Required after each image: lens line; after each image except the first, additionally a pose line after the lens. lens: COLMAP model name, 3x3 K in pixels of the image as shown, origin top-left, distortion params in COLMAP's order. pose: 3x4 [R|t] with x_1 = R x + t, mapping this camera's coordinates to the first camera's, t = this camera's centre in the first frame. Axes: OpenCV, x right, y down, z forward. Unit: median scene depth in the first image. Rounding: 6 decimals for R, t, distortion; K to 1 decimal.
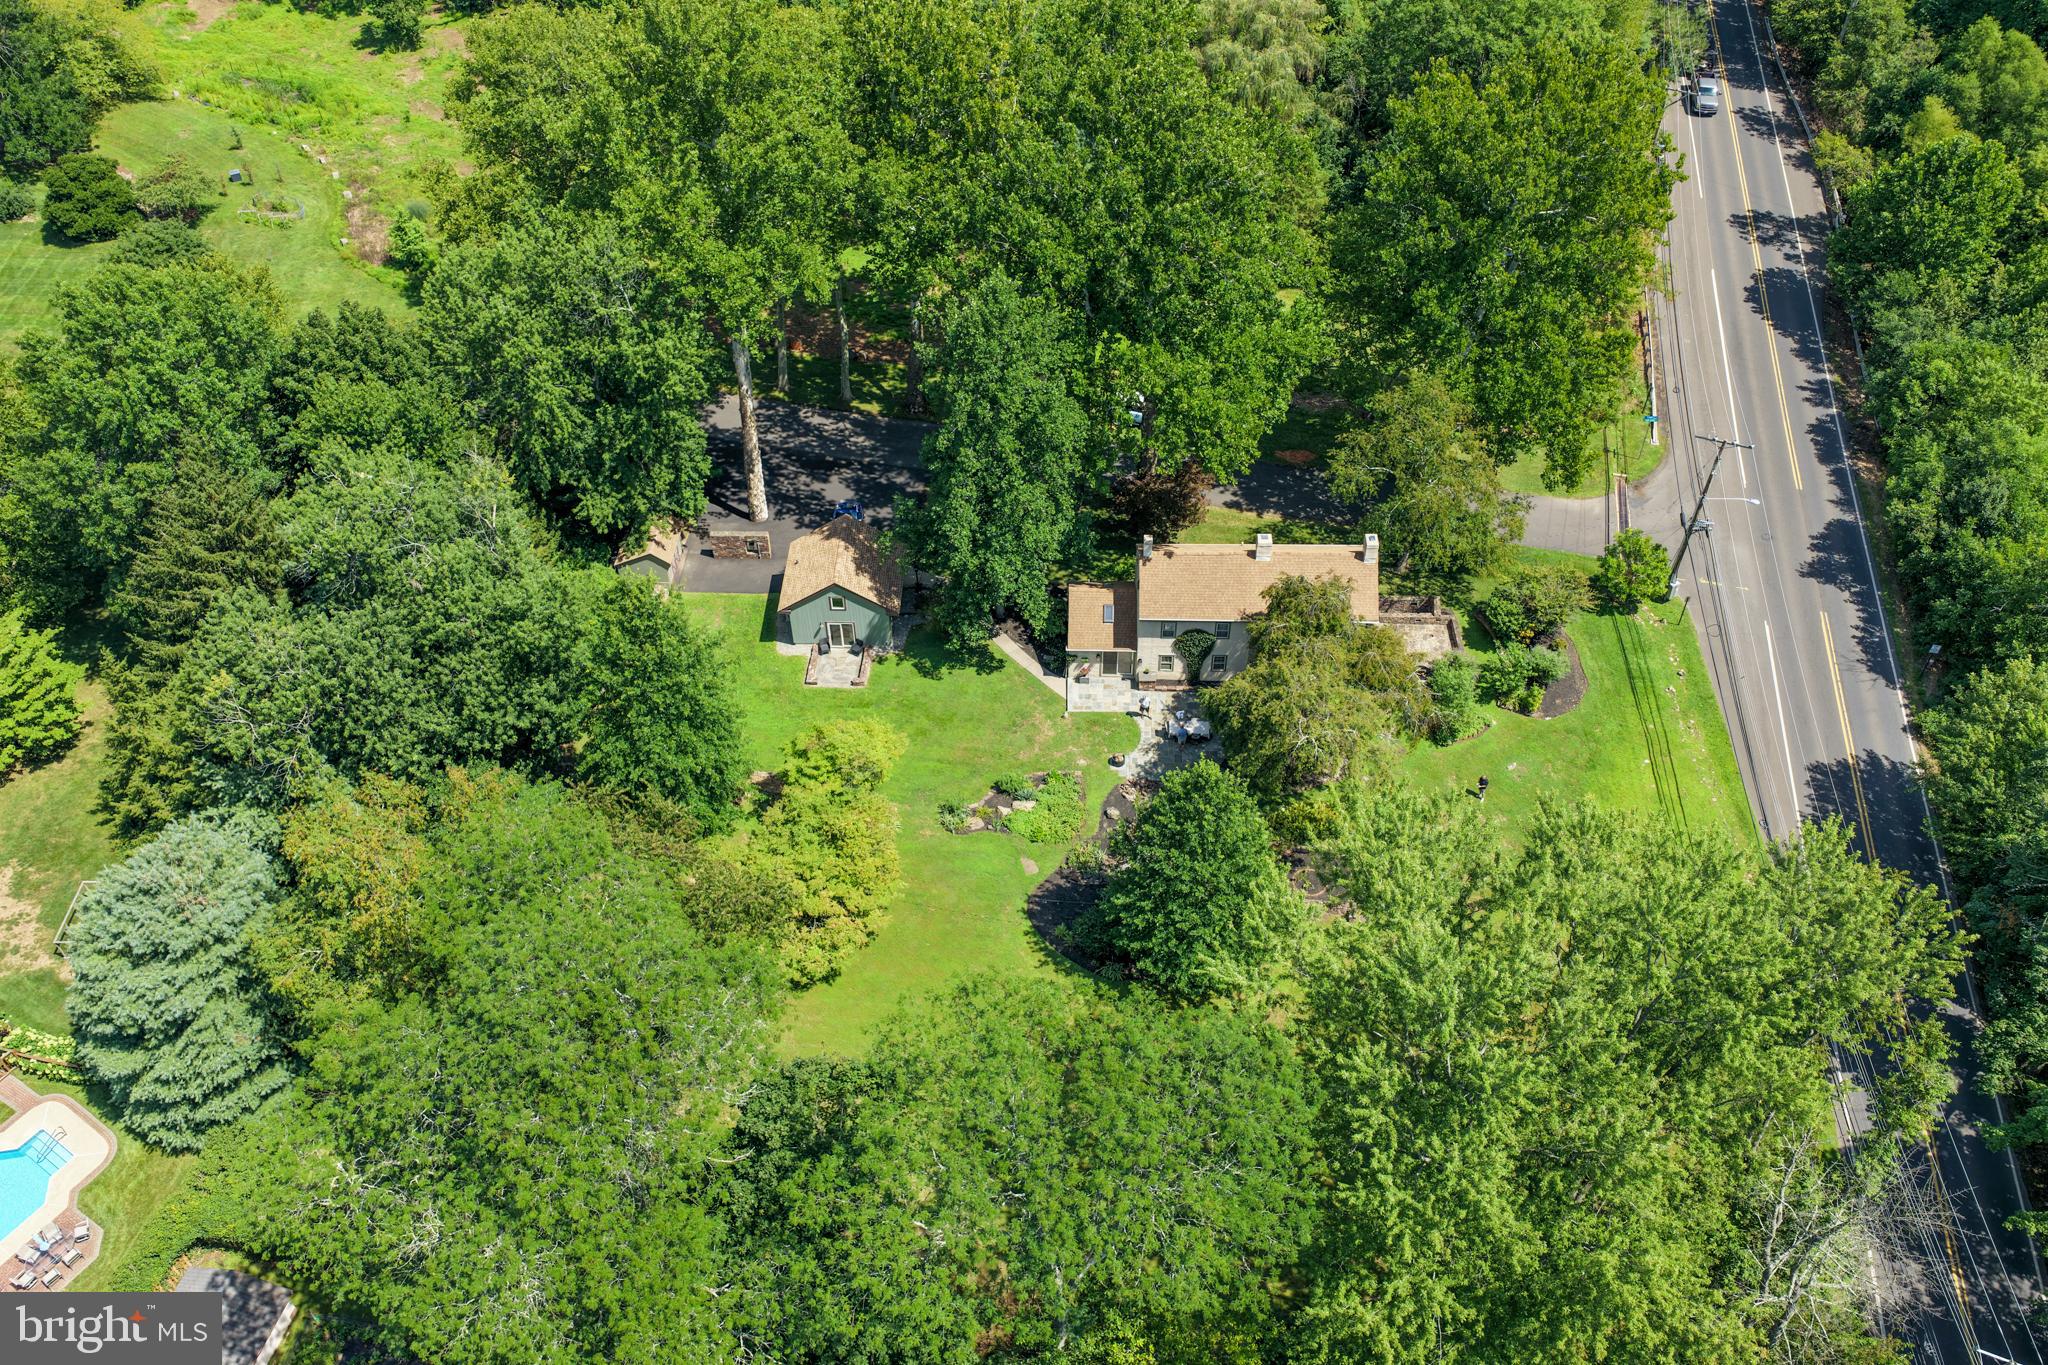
lens RADIAL K [[1702.3, 0, 1032.1], [0, 1702.3, 686.1], [0, 0, 1]] dist [-0.005221, 0.002249]
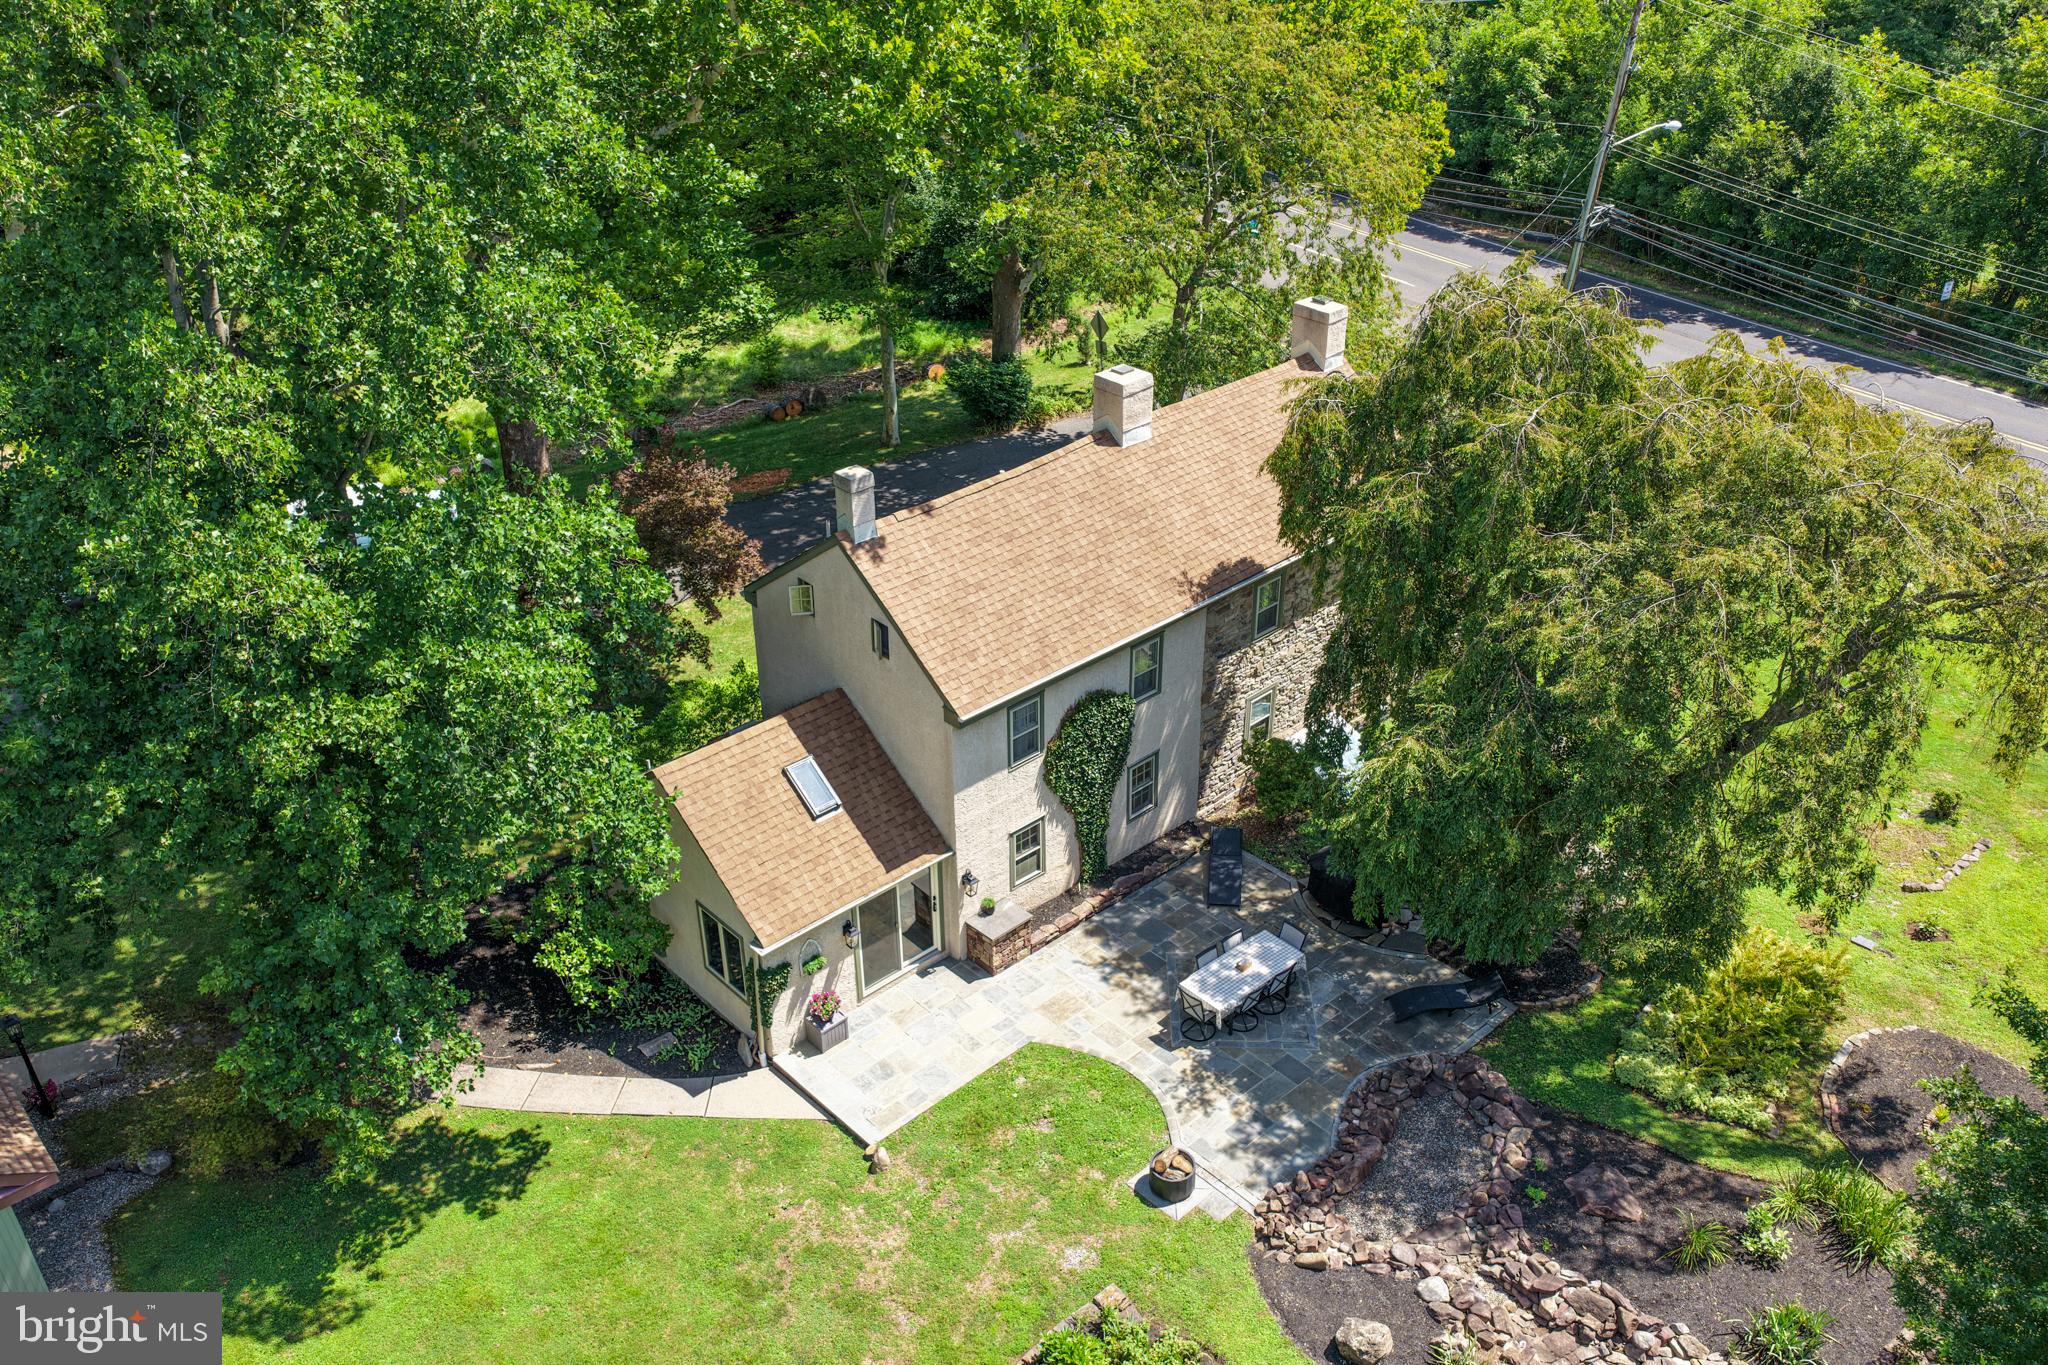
lens RADIAL K [[1696.6, 0, 1031.1], [0, 1696.6, 688.0], [0, 0, 1]] dist [-0.014396, 0.036568]
pose [[0.716097, -0.359670, 0.598200, -0.100425], [0.504834, 0.858717, -0.088023, -0.011691], [-0.482025, 0.365025, 0.796498, 0.732036]]
